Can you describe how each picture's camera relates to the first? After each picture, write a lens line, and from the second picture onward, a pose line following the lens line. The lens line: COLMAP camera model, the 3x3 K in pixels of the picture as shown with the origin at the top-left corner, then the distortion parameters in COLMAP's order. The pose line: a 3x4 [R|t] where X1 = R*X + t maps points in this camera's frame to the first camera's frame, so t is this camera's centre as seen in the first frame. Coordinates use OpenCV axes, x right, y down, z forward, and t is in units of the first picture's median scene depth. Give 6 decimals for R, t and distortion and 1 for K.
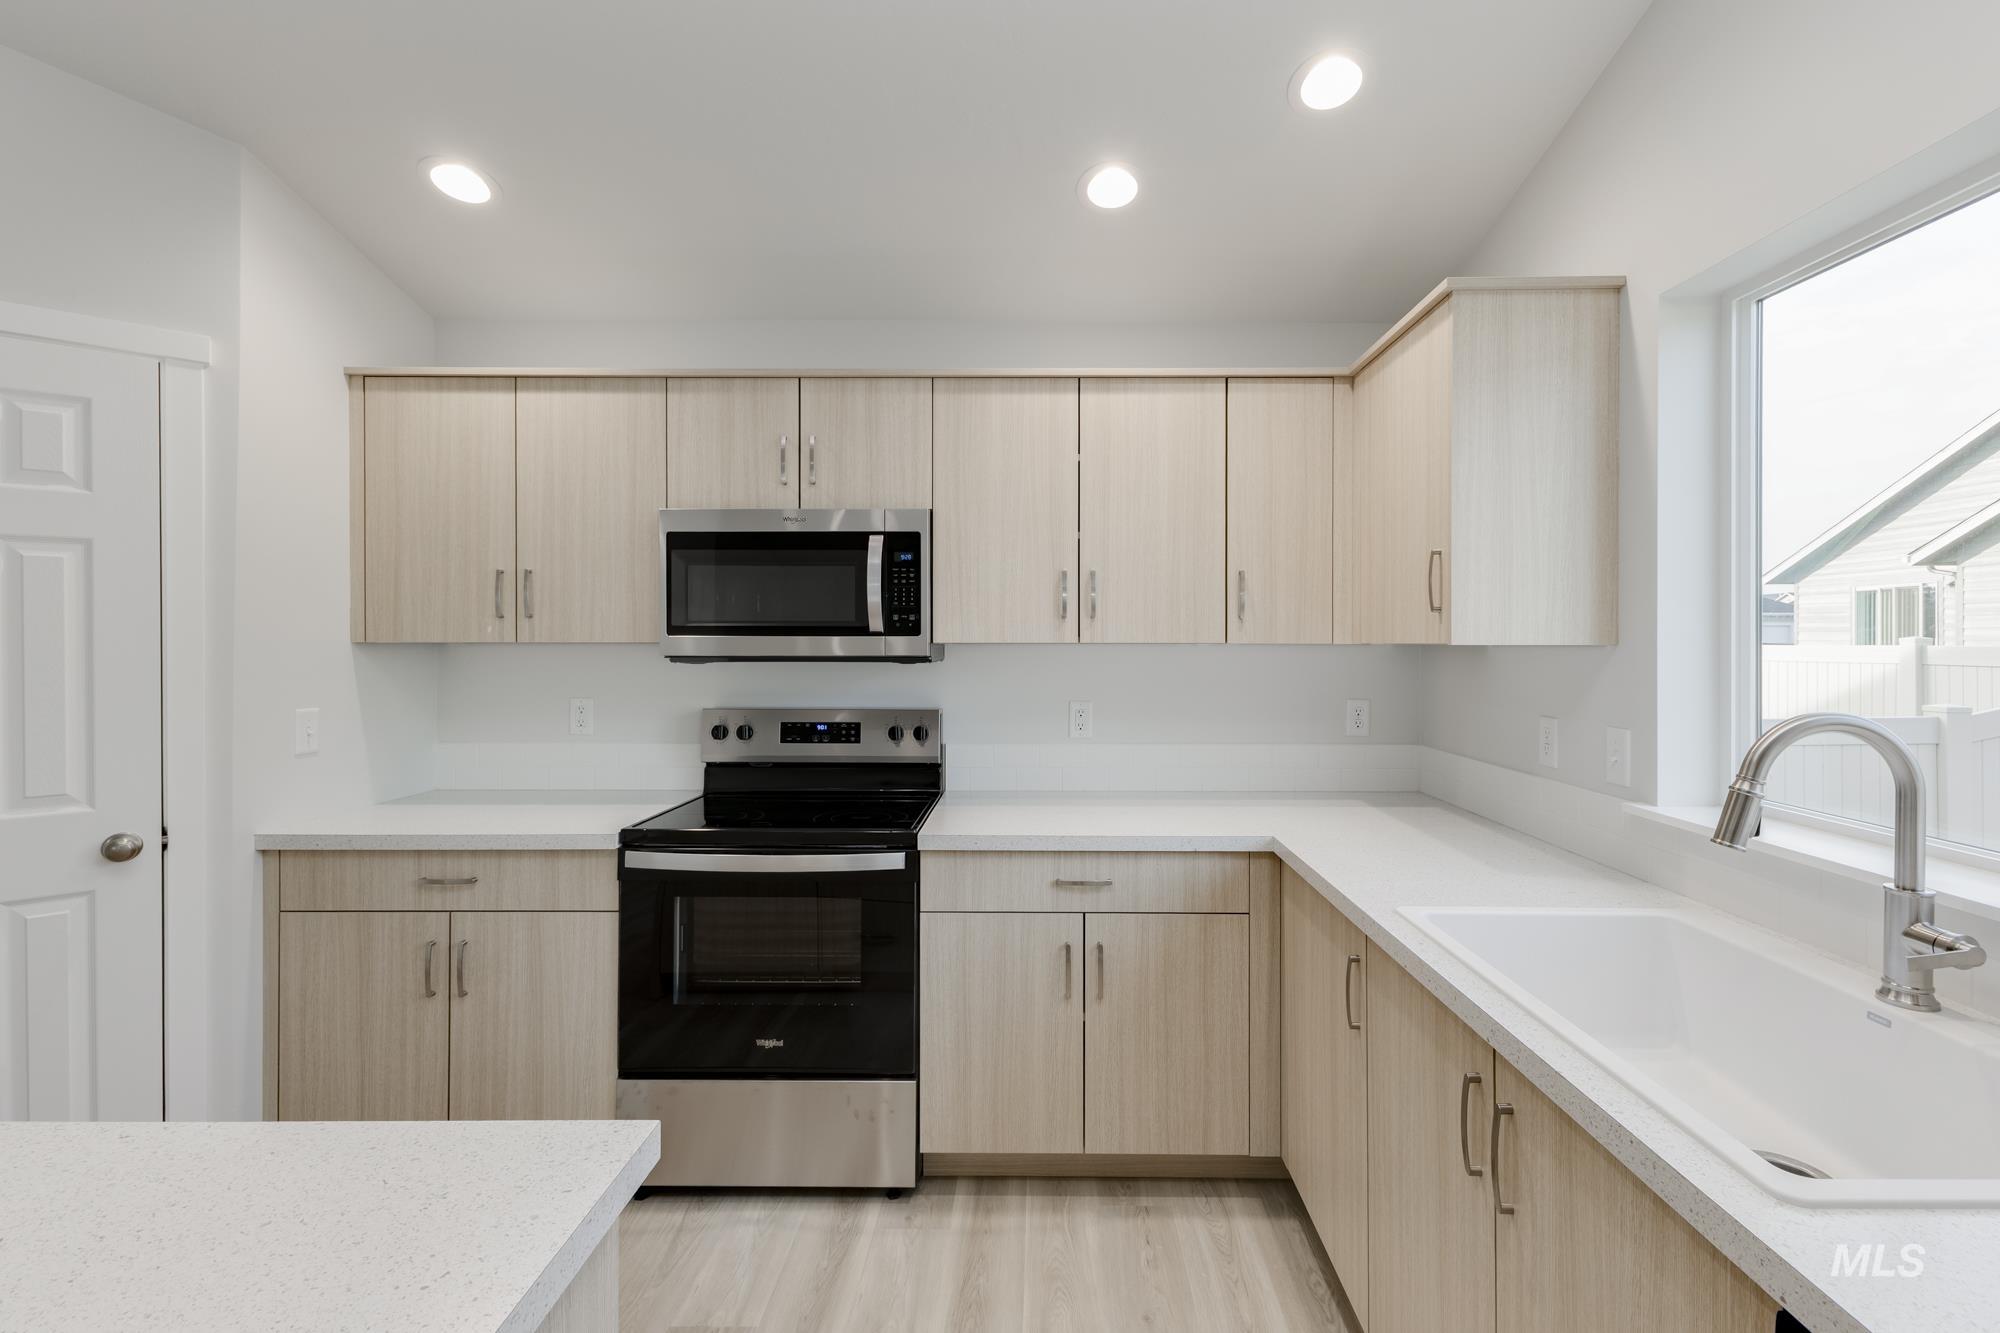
lens RADIAL K [[914.6, 0, 1036.0], [0, 914.6, 642.1], [0, 0, 1]] dist [0.012448, -0.000946]
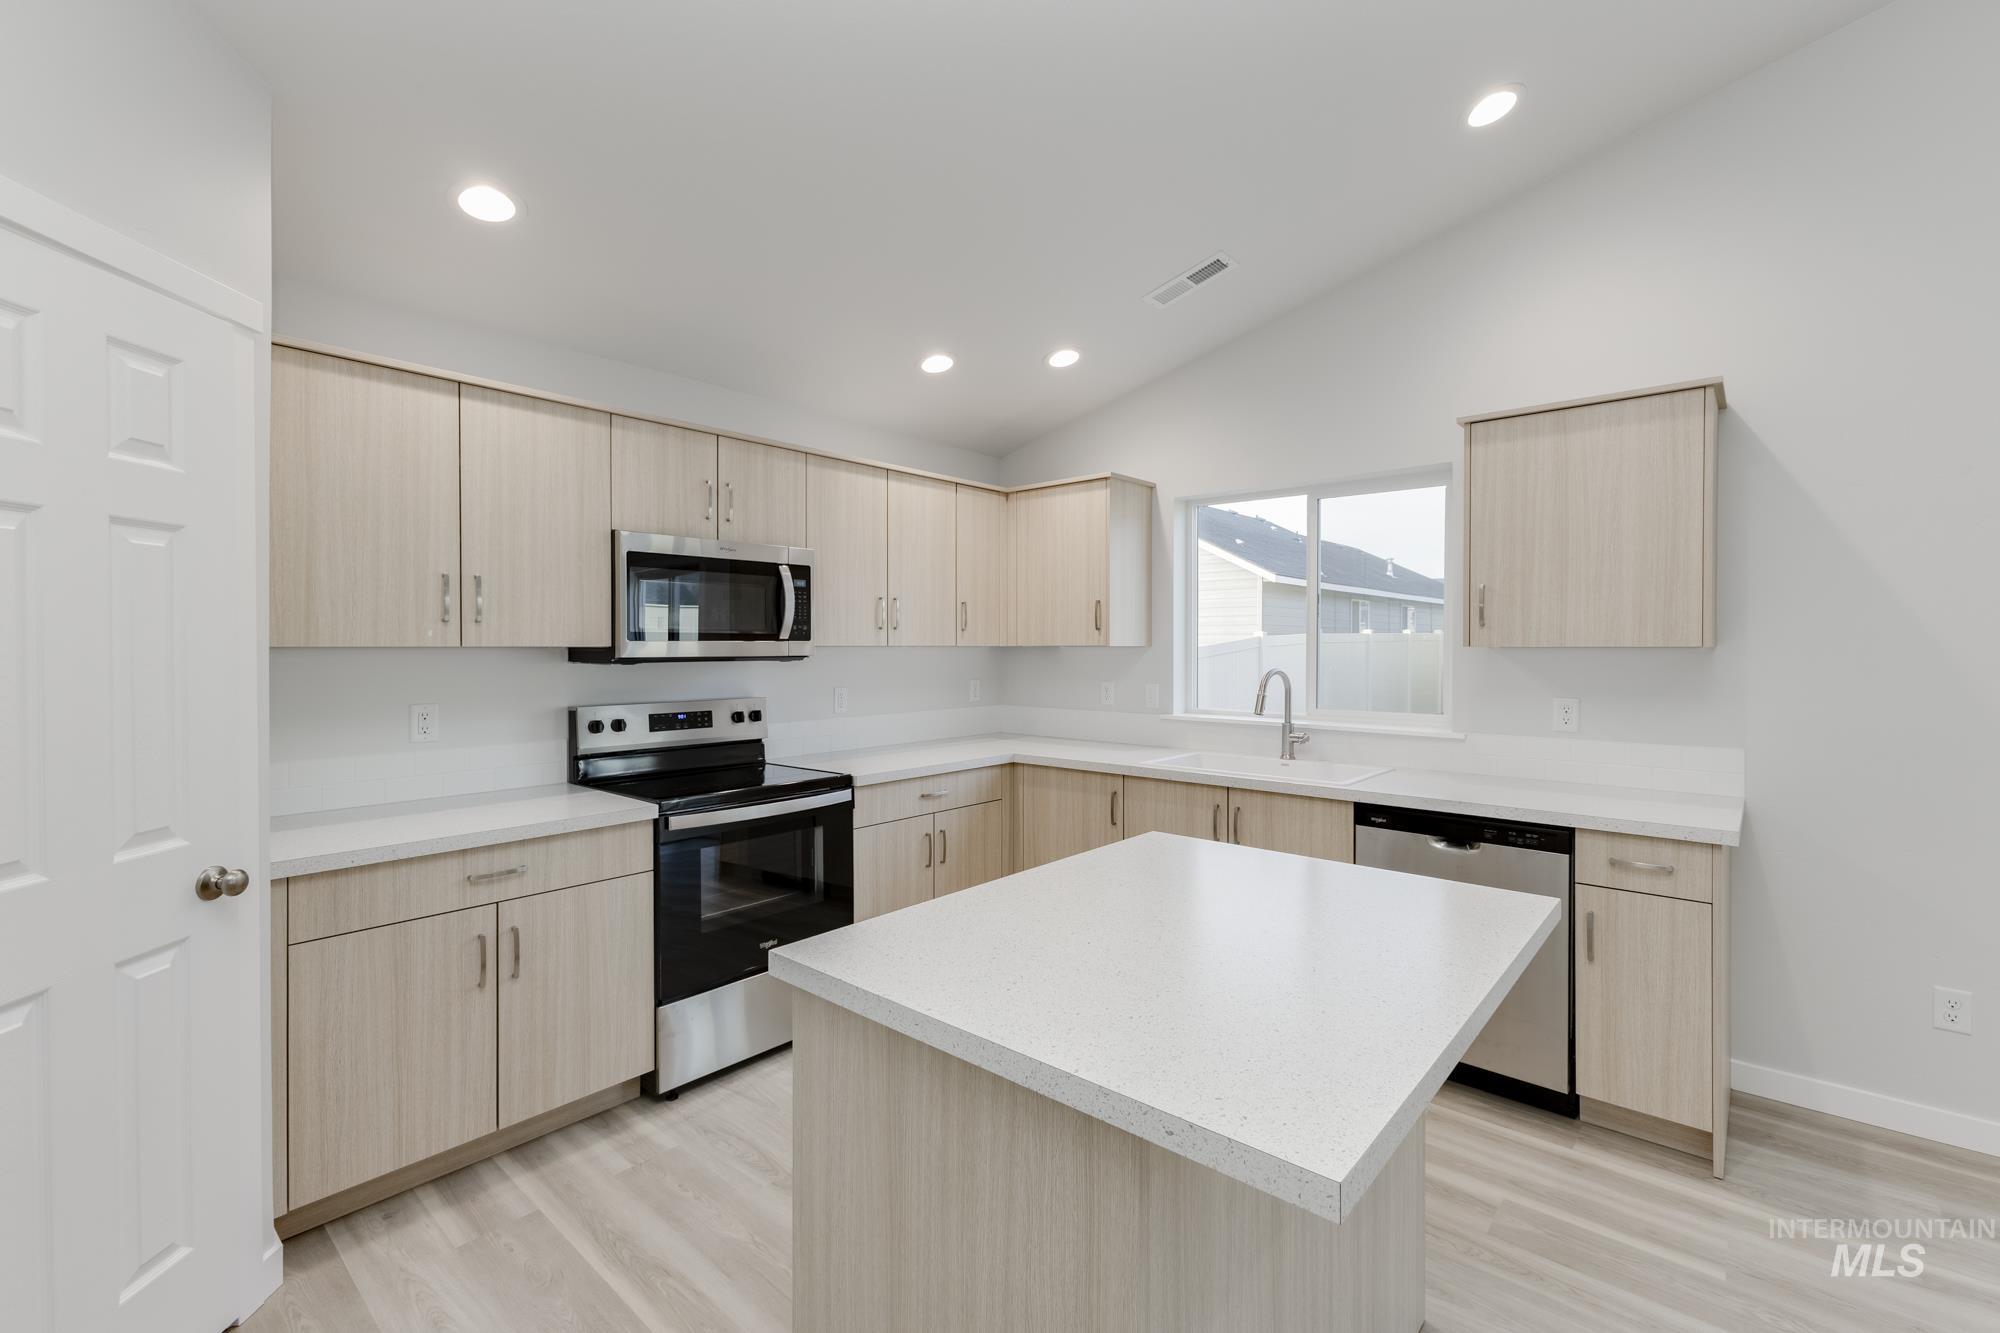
lens RADIAL K [[914.6, 0, 1014.9], [0, 914.6, 659.2], [0, 0, 1]] dist [0.012448, -0.000946]
pose [[0.625035, -0.014150, 0.780469, -1.074889], [0.005155, 0.999889, 0.014000, 0.003558], [-0.780580, -0.004728, 0.625038, -0.115431]]
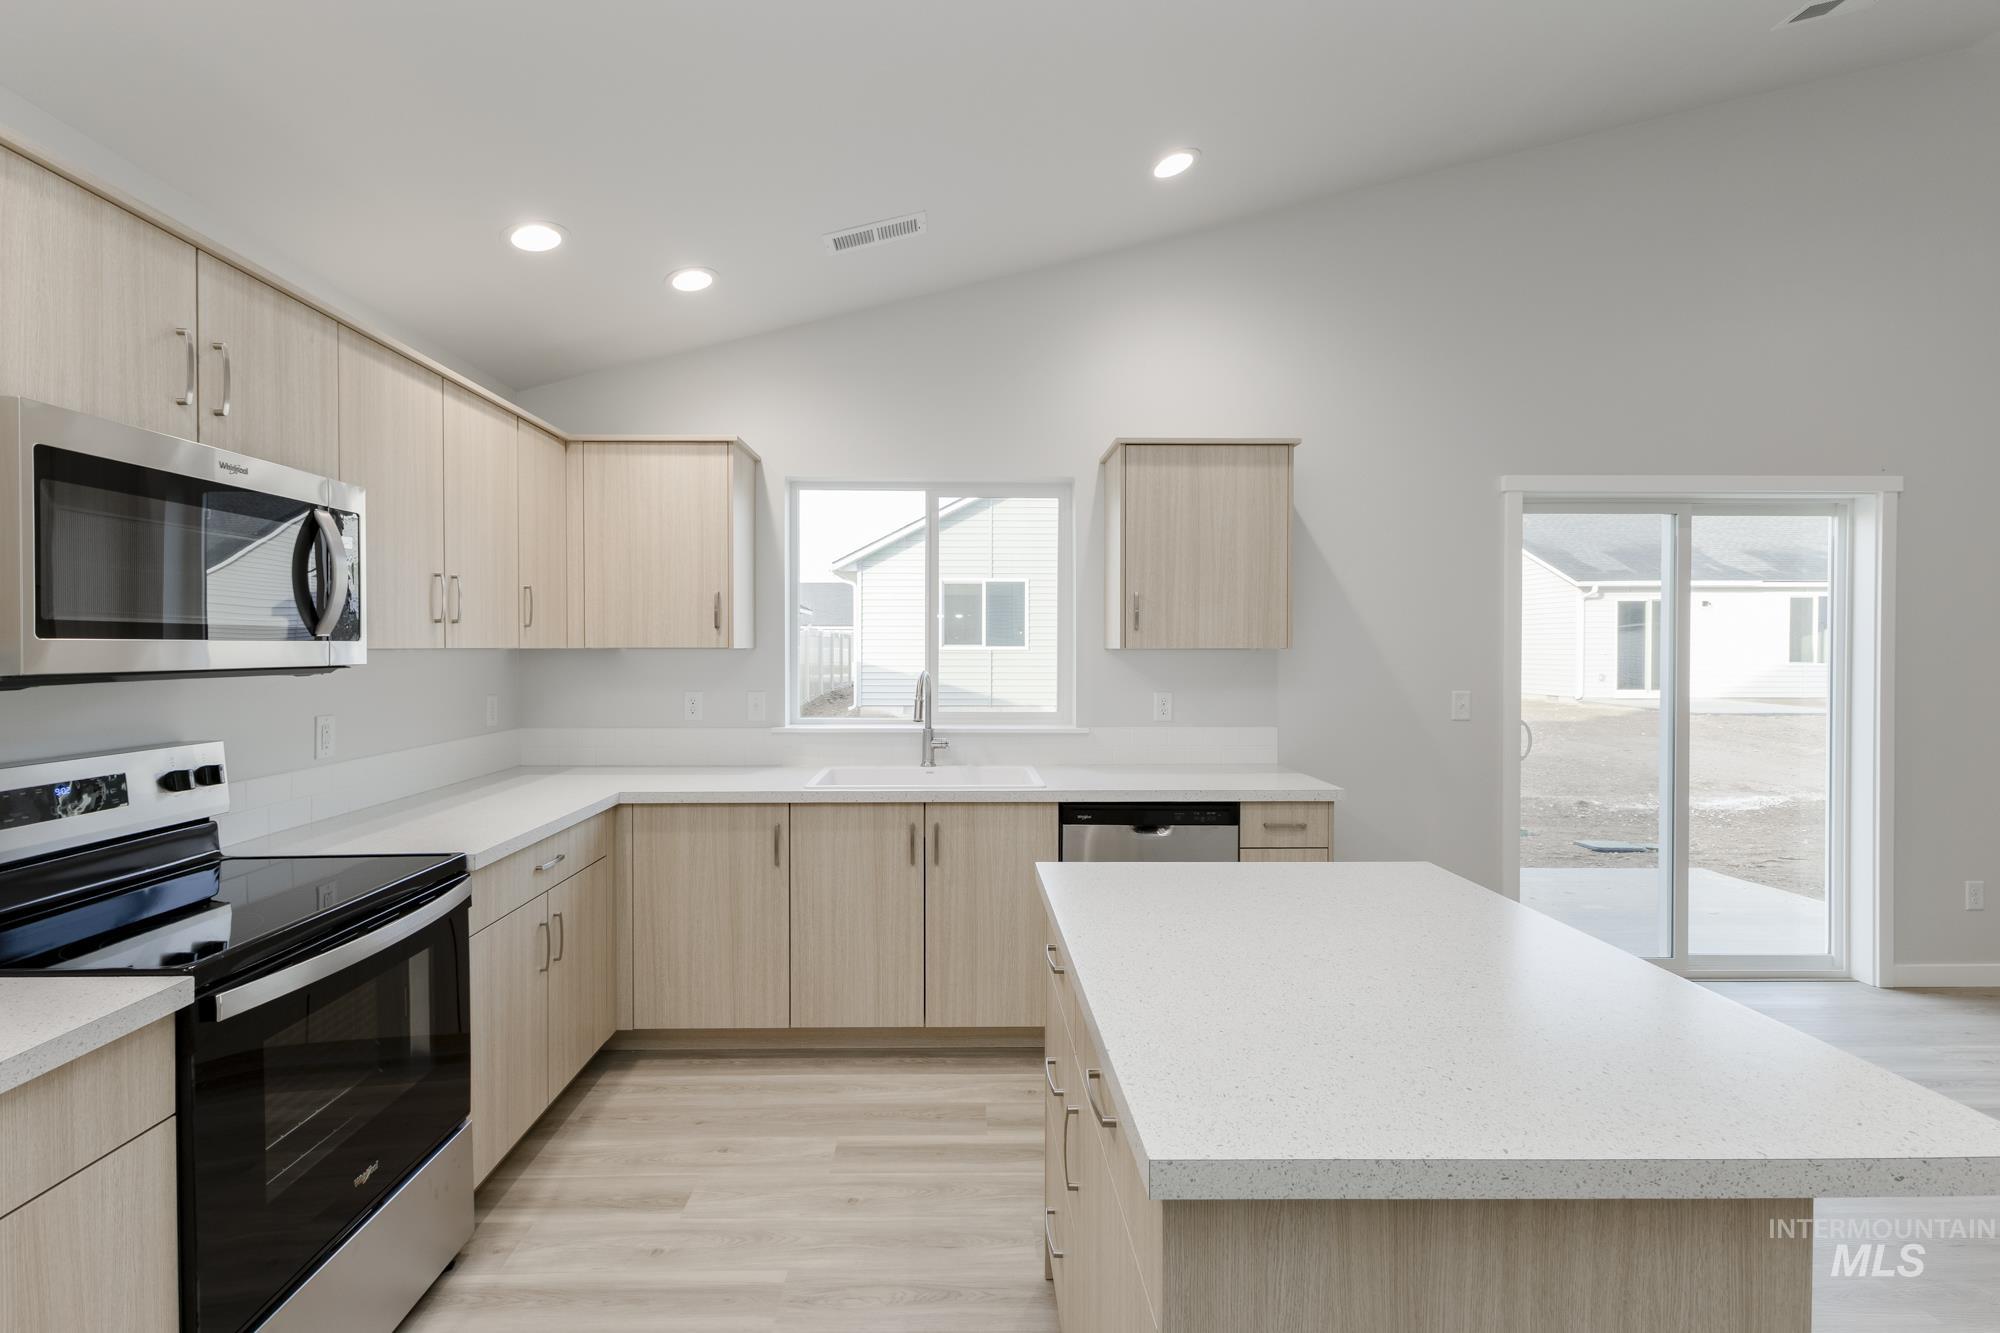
lens RADIAL K [[914.6, 0, 1006.5], [0, 914.6, 661.5], [0, 0, 1]] dist [0.012448, -0.000946]
pose [[-0.081265, -0.018896, 0.996513, -1.059371], [0.004875, 0.999801, 0.019356, -0.000898], [-0.996681, 0.006431, -0.081157, 0.515195]]
